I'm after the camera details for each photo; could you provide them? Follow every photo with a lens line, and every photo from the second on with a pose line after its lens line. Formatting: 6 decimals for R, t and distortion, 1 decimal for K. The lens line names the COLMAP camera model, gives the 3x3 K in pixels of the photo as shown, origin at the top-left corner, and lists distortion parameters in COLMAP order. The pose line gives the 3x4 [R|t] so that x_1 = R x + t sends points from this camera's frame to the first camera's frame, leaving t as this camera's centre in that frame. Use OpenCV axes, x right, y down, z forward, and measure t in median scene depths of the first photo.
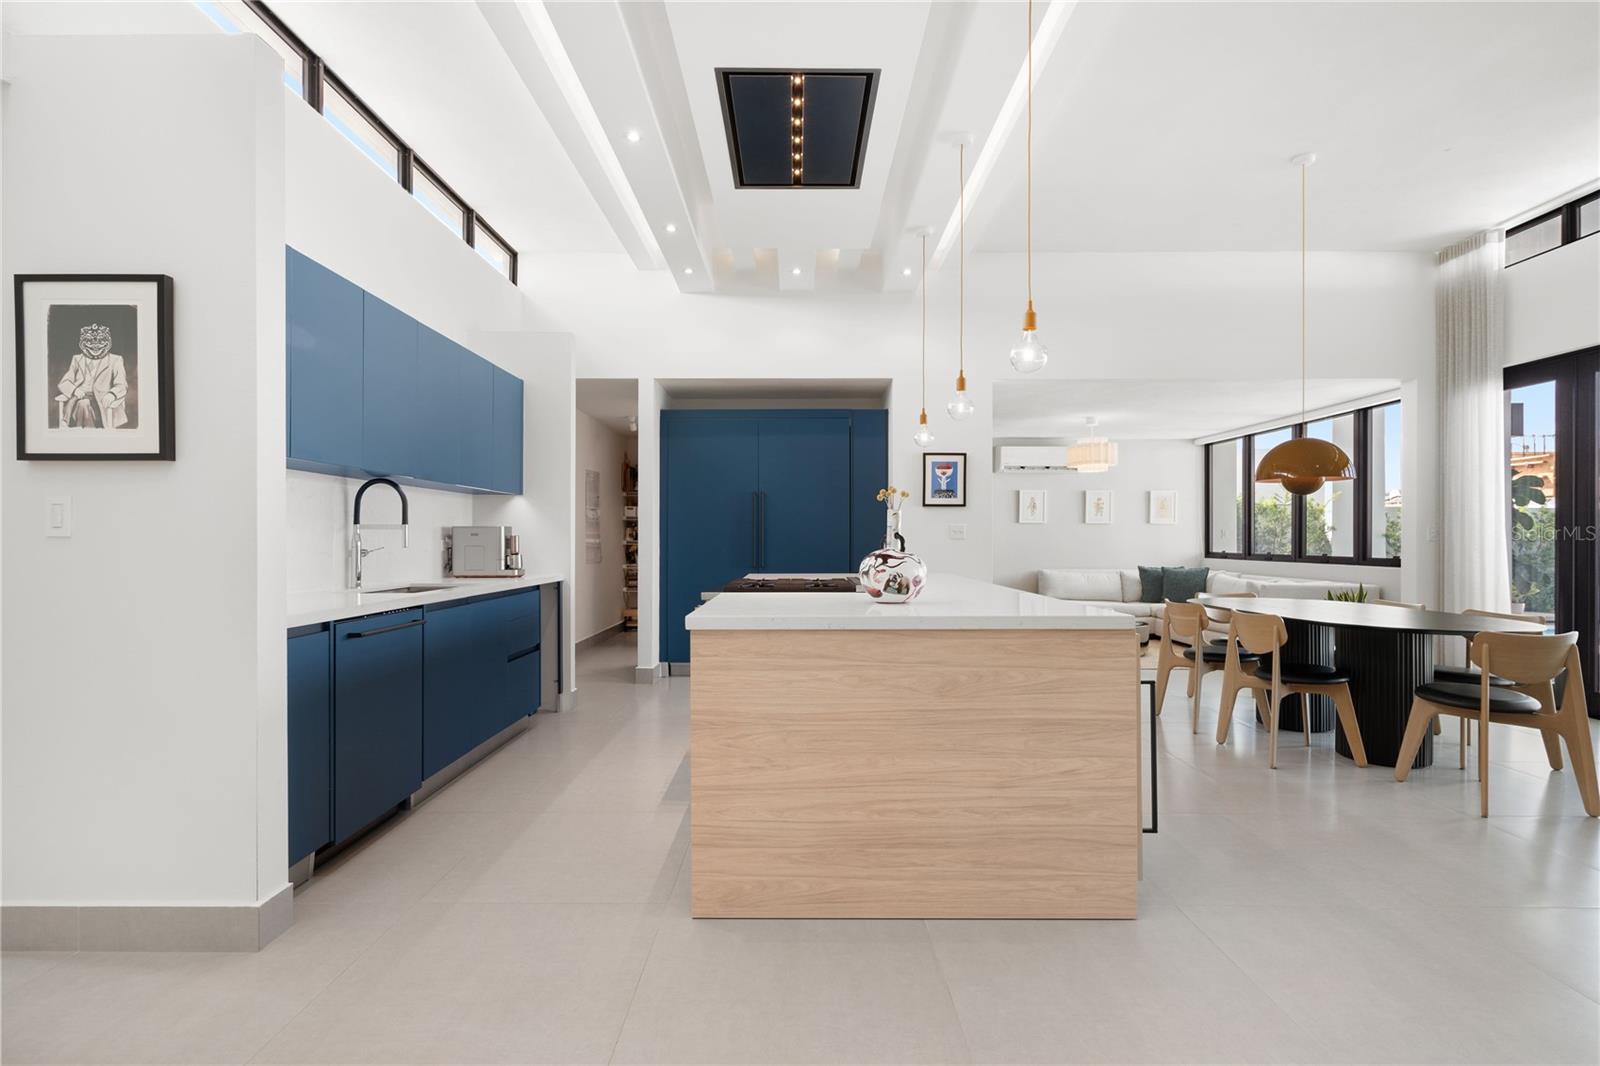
lens RADIAL K [[752.2, 0, 816.7], [0, 752.2, 533.2], [0, 0, 1]] dist [-0.000472, 0.000234]
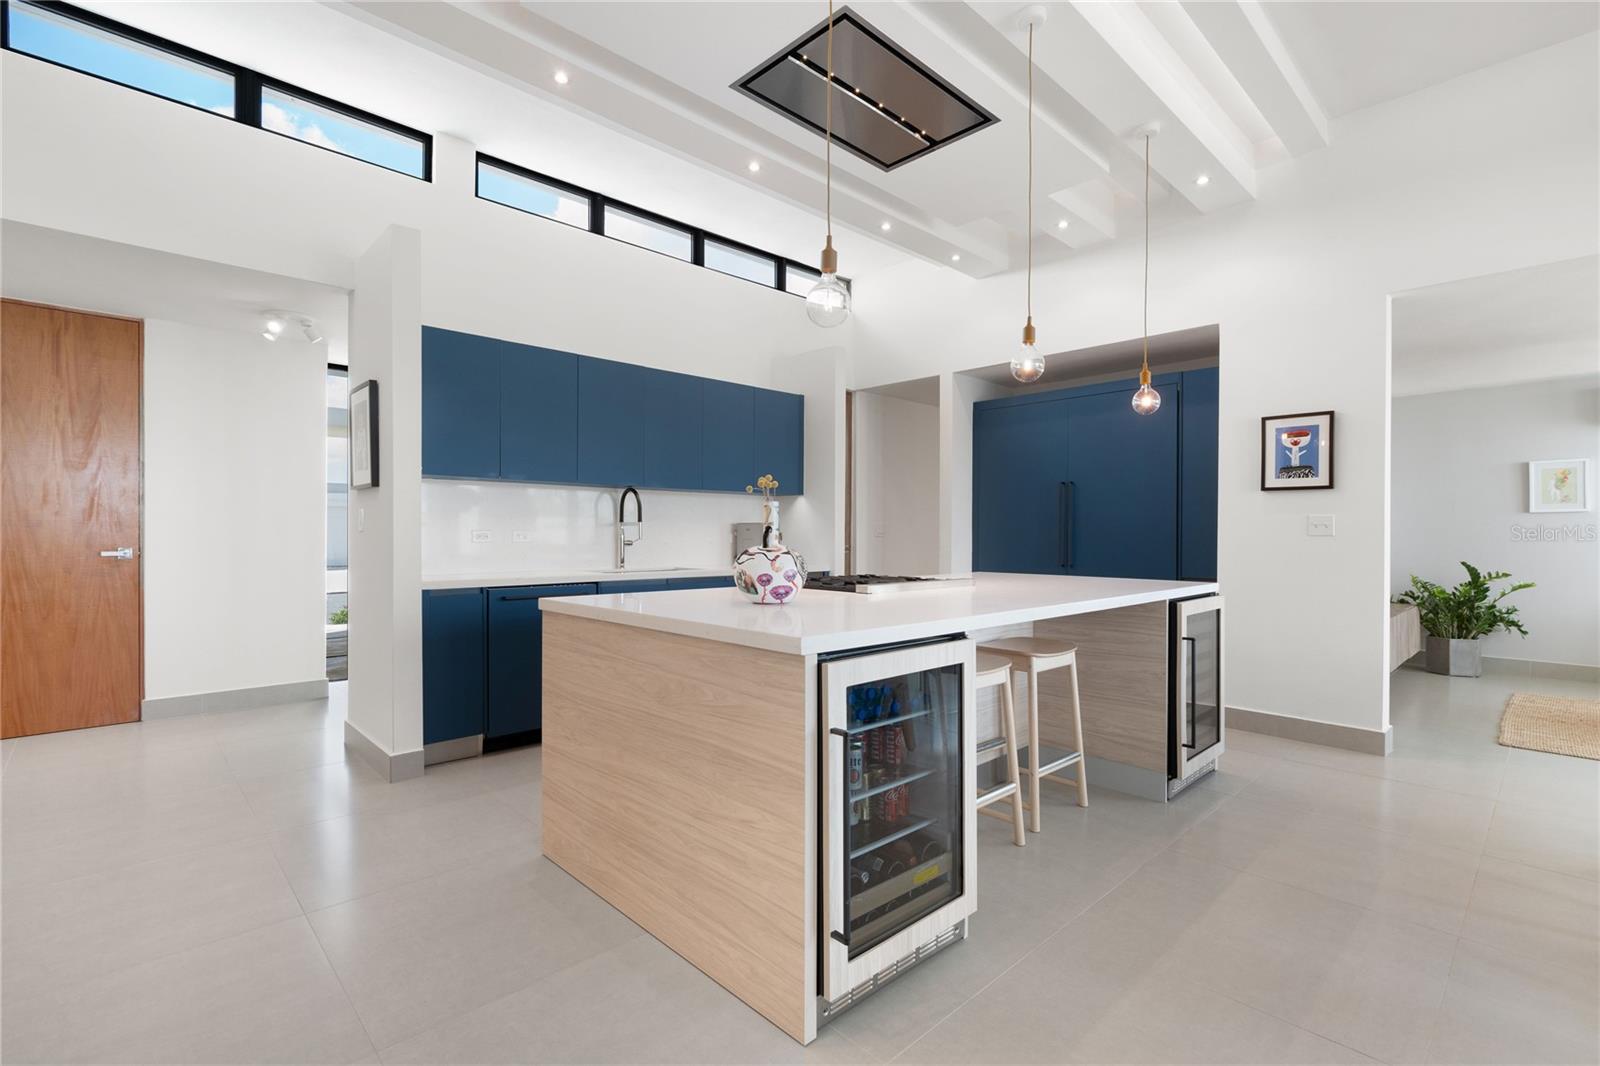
lens RADIAL K [[747.8, 0, 814.8], [0, 747.8, 532.6], [0, 0, 1]] dist [-0.013556, -0.000035]
pose [[0.686044, 0.001559, -0.727559, 0.783979], [0.001113, 0.999994, 0.003192, 0.003826], [0.727559, -0.003000, 0.686038, 0.410083]]
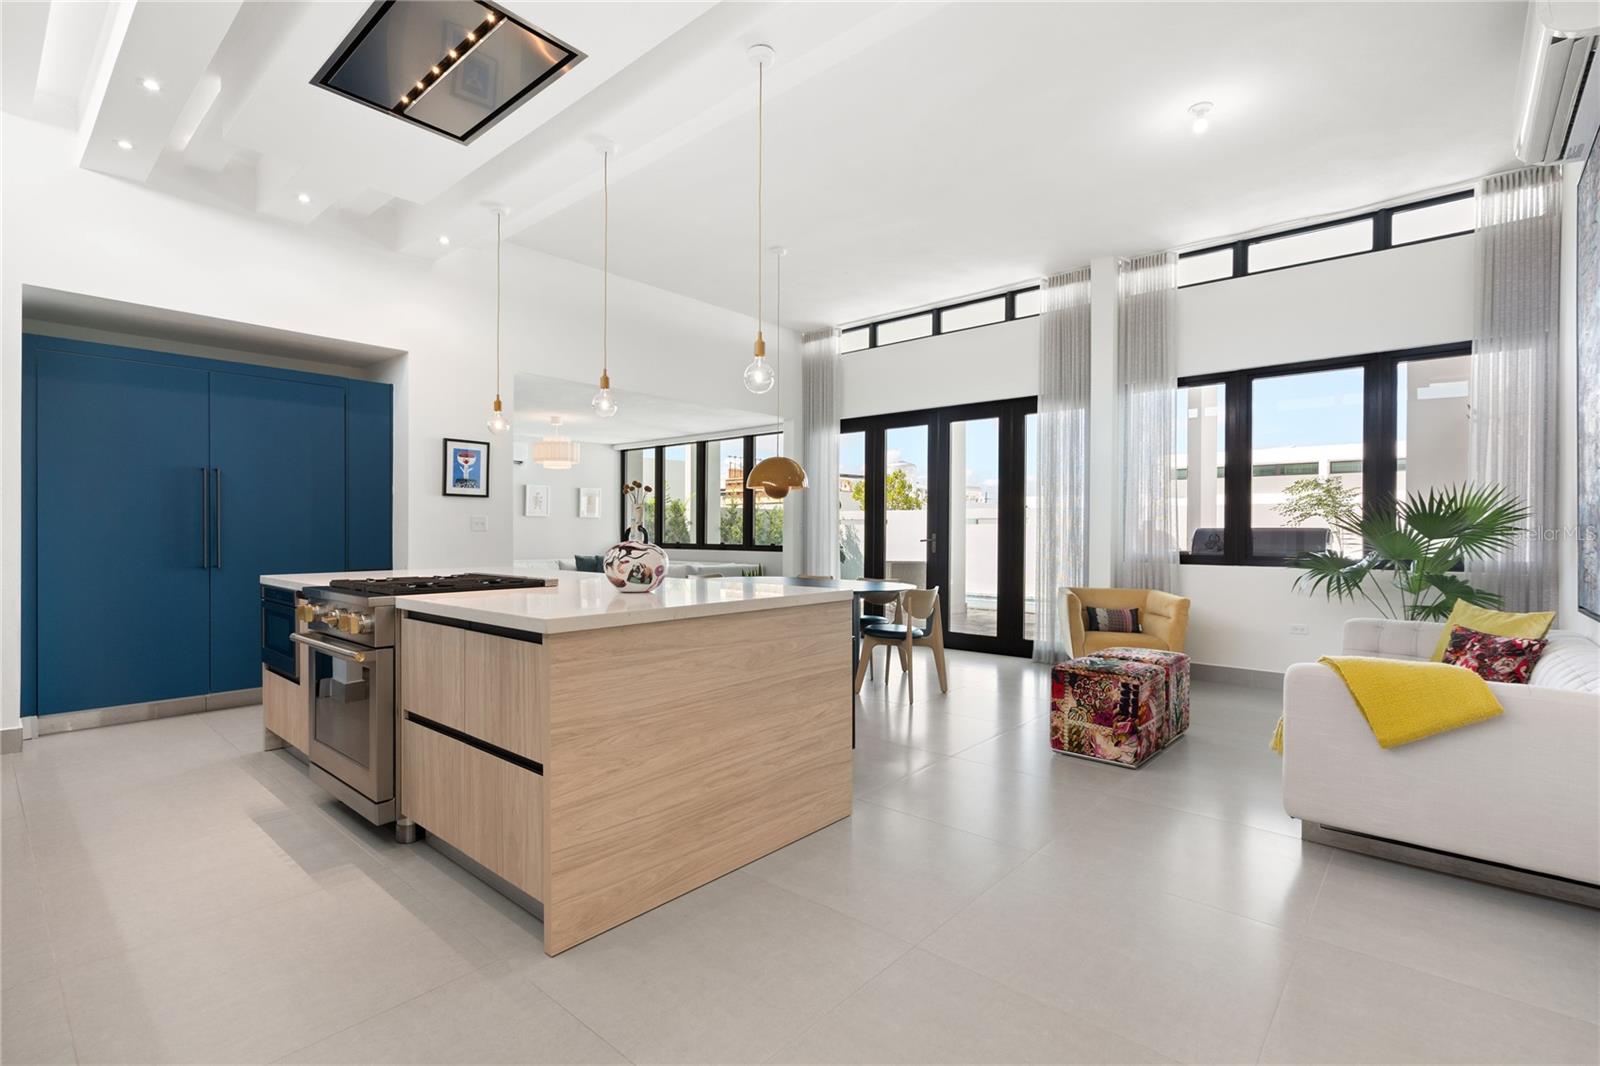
lens RADIAL K [[719.4, 0, 791.8], [0, 719.4, 533.3], [0, 0, 1]] dist [-0.015723, 0.011837]
pose [[0.671867, -0.000486, 0.740672, -0.483171], [-0.007683, 0.999941, 0.007625, 0.001776], [-0.740632, -0.010814, 0.671824, 0.181603]]
